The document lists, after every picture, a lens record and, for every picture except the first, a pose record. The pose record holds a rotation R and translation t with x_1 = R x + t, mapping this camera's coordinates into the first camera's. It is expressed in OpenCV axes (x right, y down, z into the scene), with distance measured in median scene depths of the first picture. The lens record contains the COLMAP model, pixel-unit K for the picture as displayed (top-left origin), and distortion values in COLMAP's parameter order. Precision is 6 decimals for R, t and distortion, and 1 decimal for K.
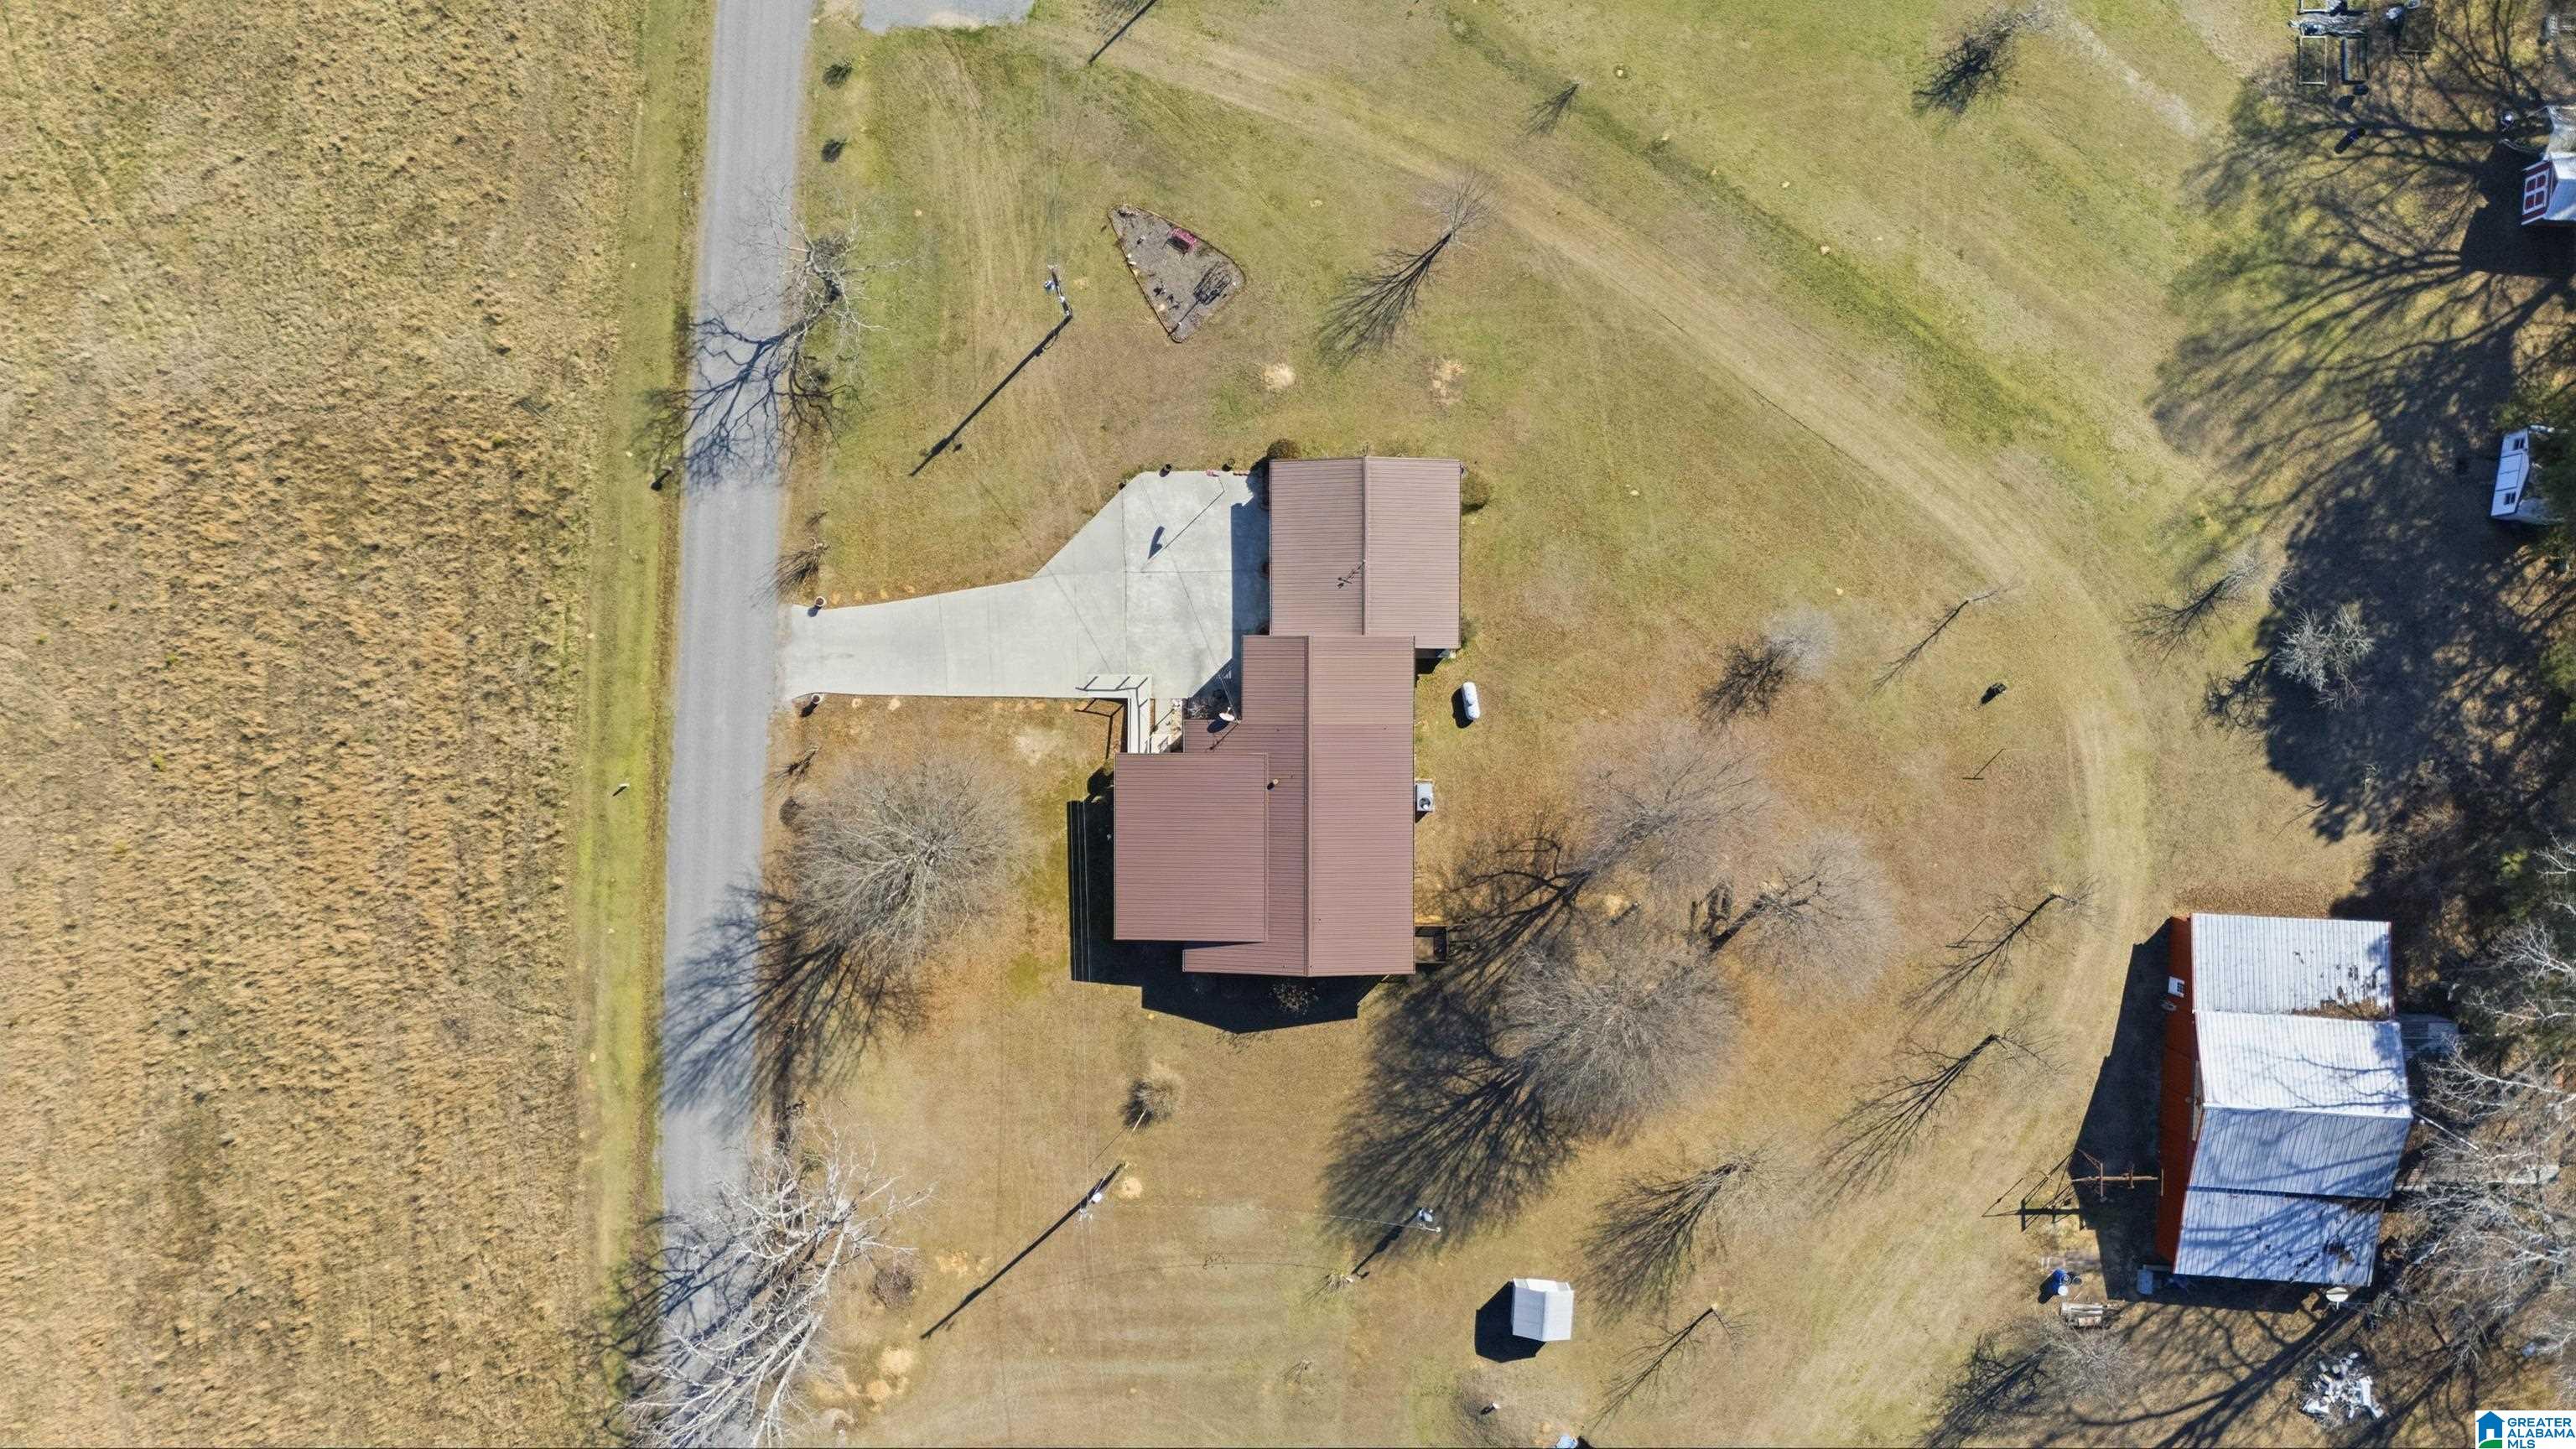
lens RADIAL K [[1904.3, 0, 1295.0], [0, 1904.3, 707.2], [0, 0, 1]] dist [0.101874, -0.095885]
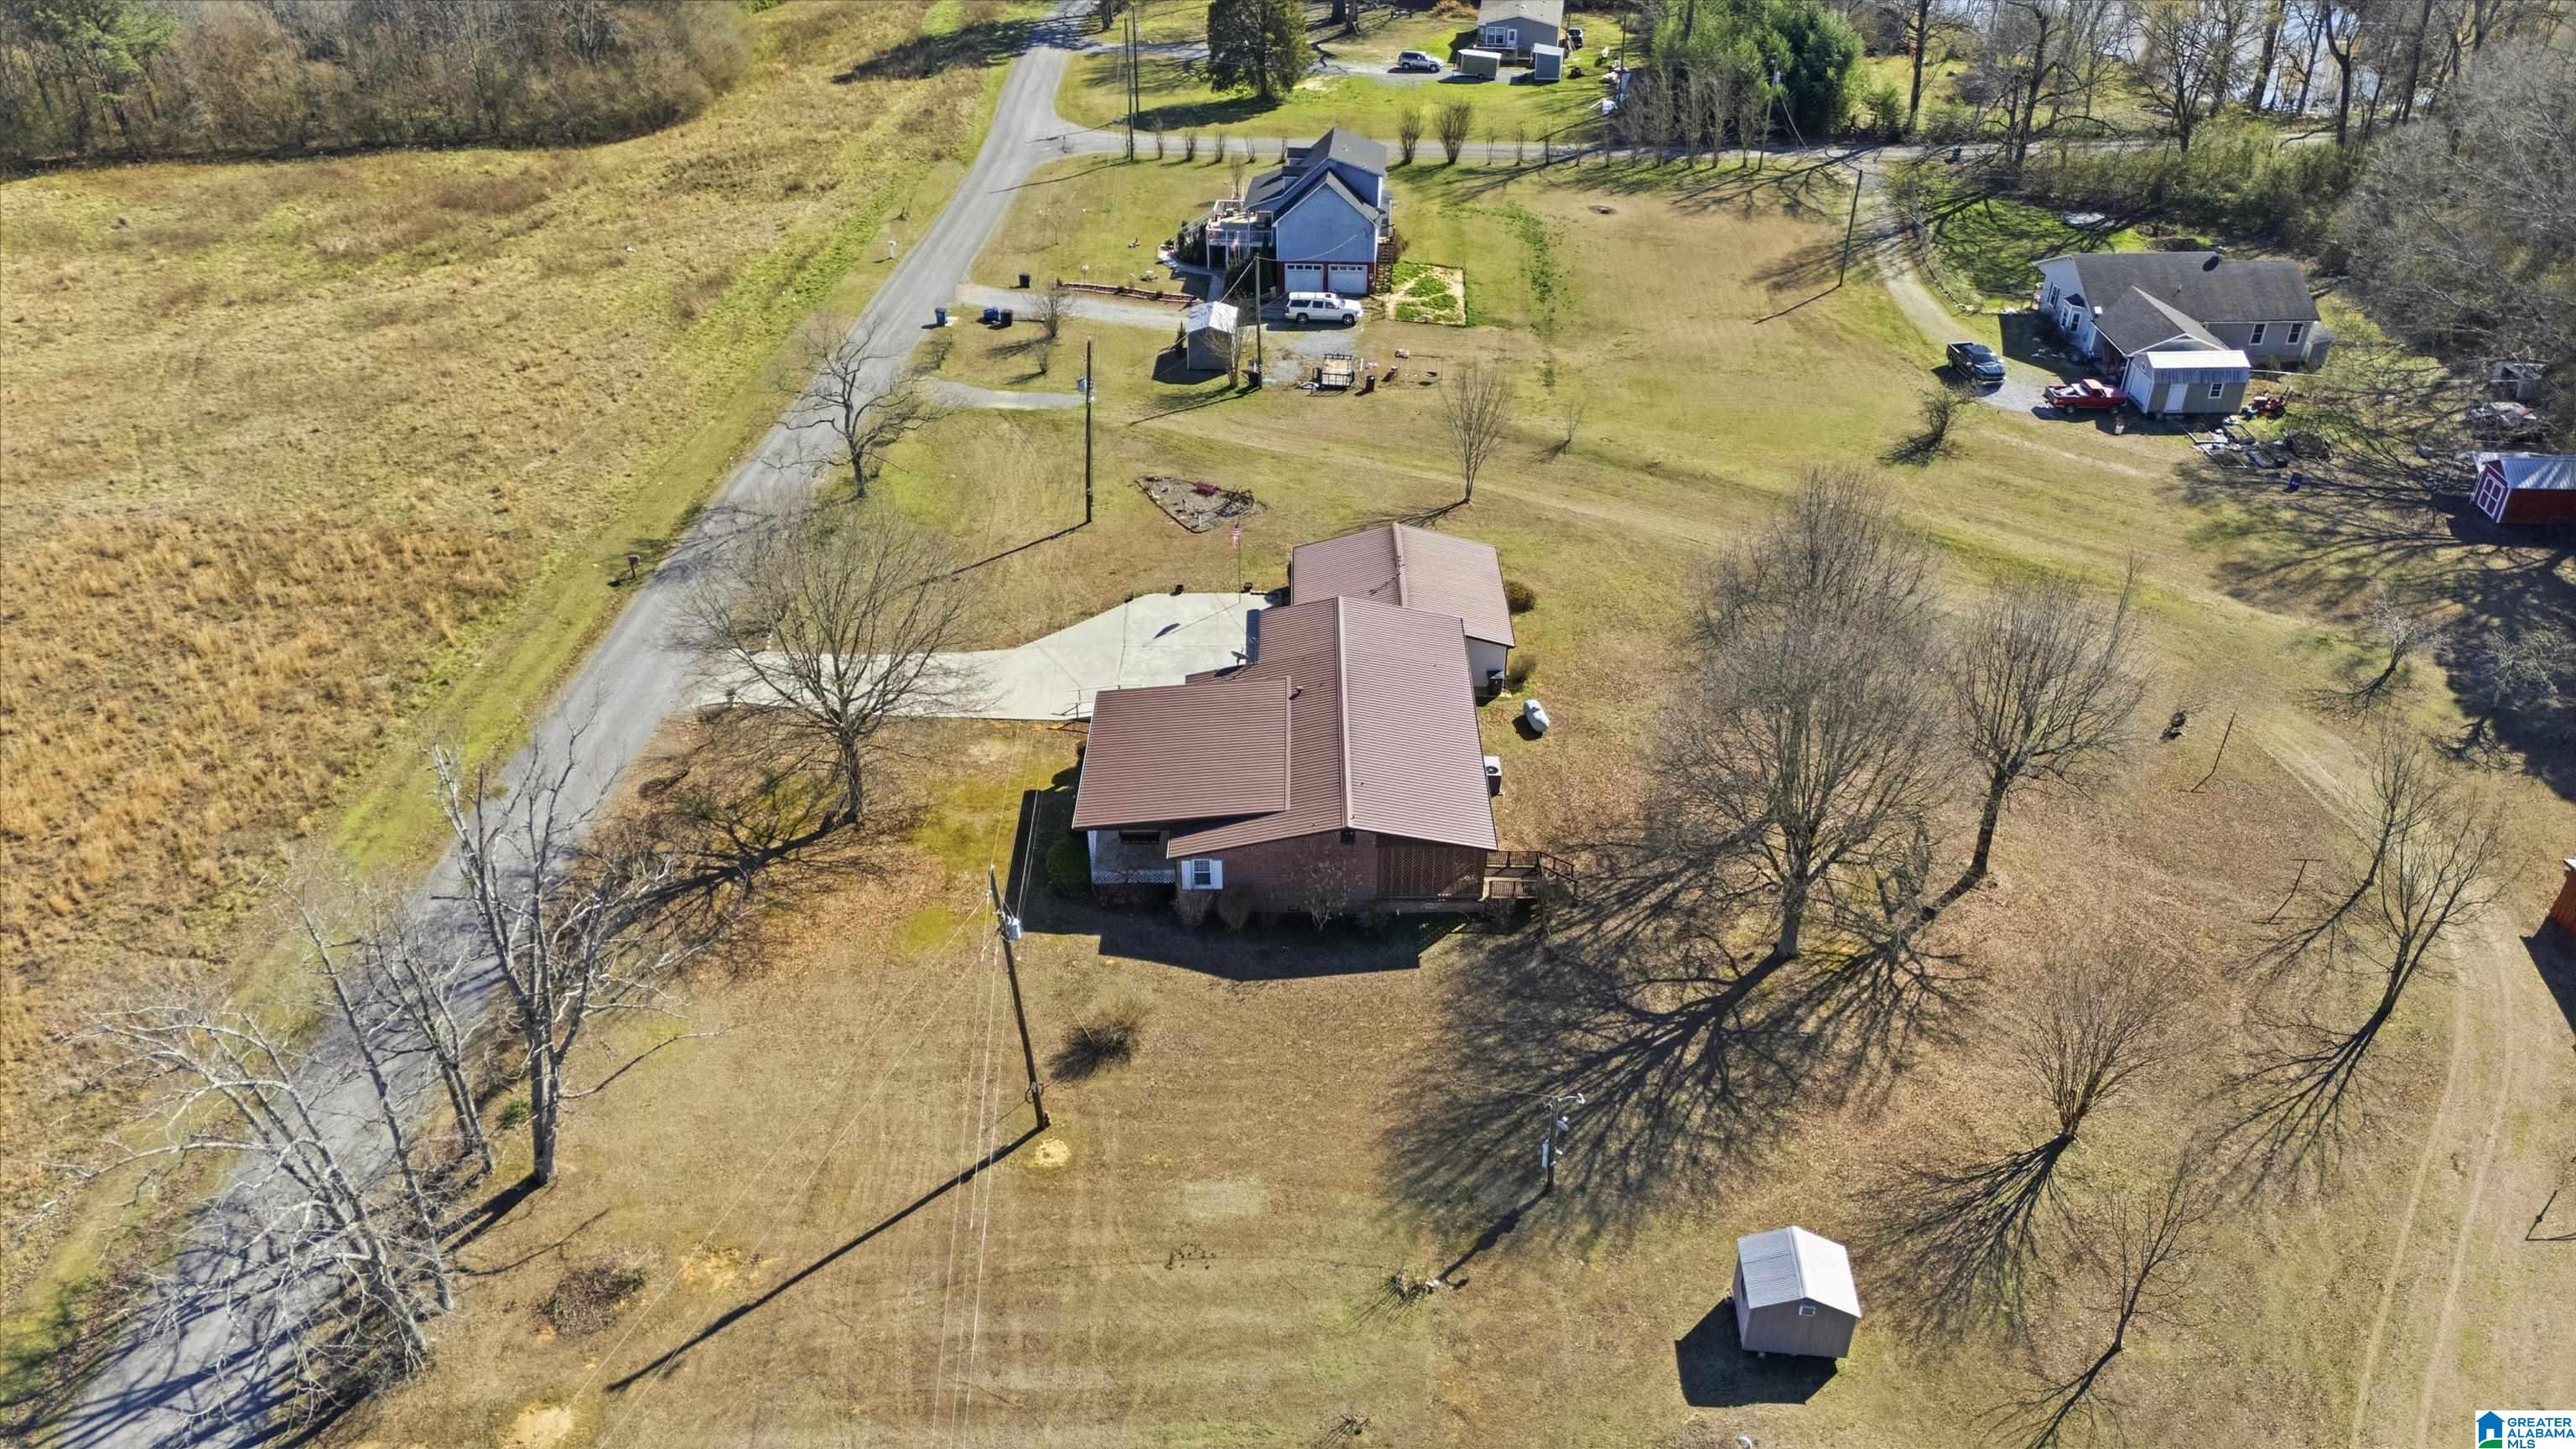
lens RADIAL K [[1904.3, 0, 1295.0], [0, 1904.3, 707.2], [0, 0, 1]] dist [0.101874, -0.095885]
pose [[0.999614, 0.023633, 0.014585, -0.023136], [0.001181, 0.488547, -0.872537, 0.700257], [-0.027746, 0.872217, 0.488331, 0.595907]]
